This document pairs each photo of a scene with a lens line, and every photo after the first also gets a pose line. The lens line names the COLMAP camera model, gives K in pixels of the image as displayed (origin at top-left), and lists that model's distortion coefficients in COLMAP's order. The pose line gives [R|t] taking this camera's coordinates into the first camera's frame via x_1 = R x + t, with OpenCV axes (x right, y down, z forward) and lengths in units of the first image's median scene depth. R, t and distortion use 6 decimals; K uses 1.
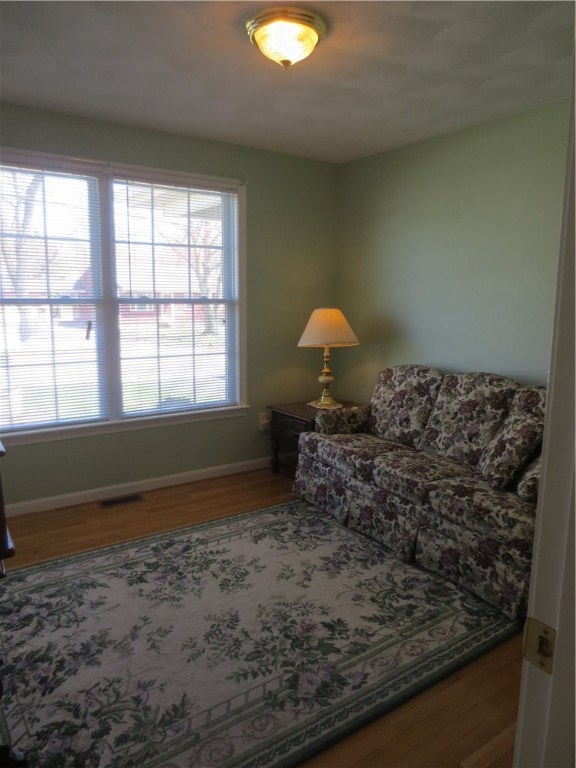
lens RADIAL K [[542.0, 0, 288.0], [0, 542.0, 384.0], [0, 0, 1]] dist [-0.045739, 0.032469]
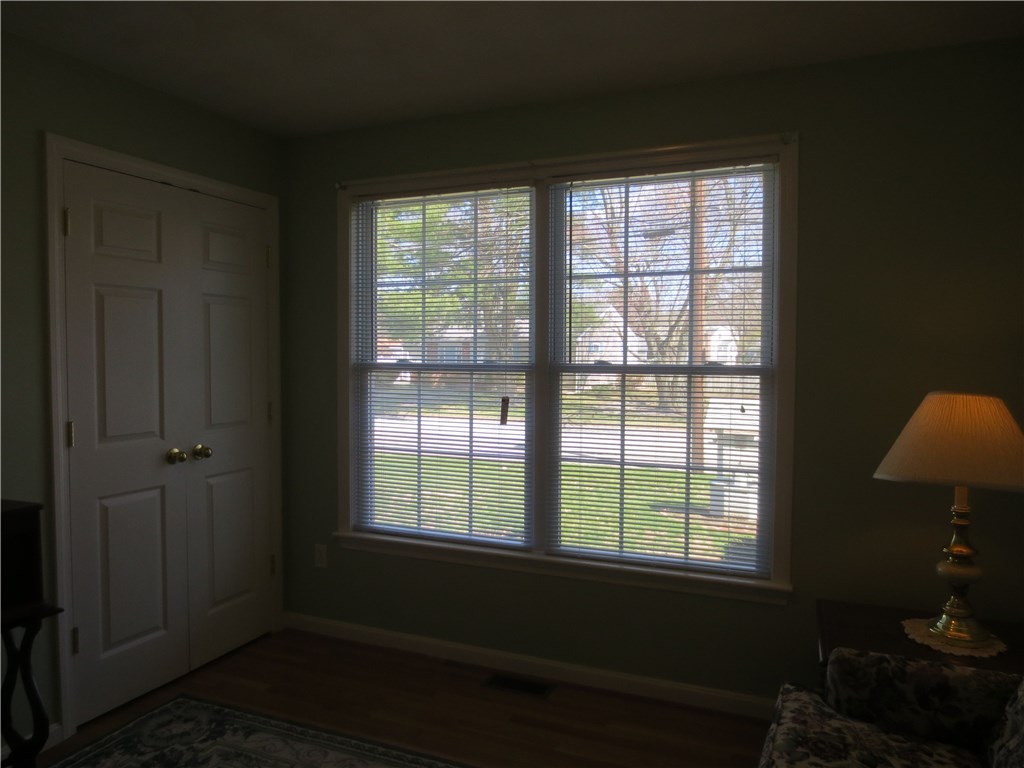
lens RADIAL K [[722.7, 0, 512.0], [0, 722.7, 384.0], [0, 0, 1]] dist [-0.045739, 0.032469]
pose [[0.533059, 0.029901, -0.845549, 0.361909], [-0.132867, 0.989934, -0.048756, -0.082270], [0.835580, 0.138335, 0.531667, 0.478293]]
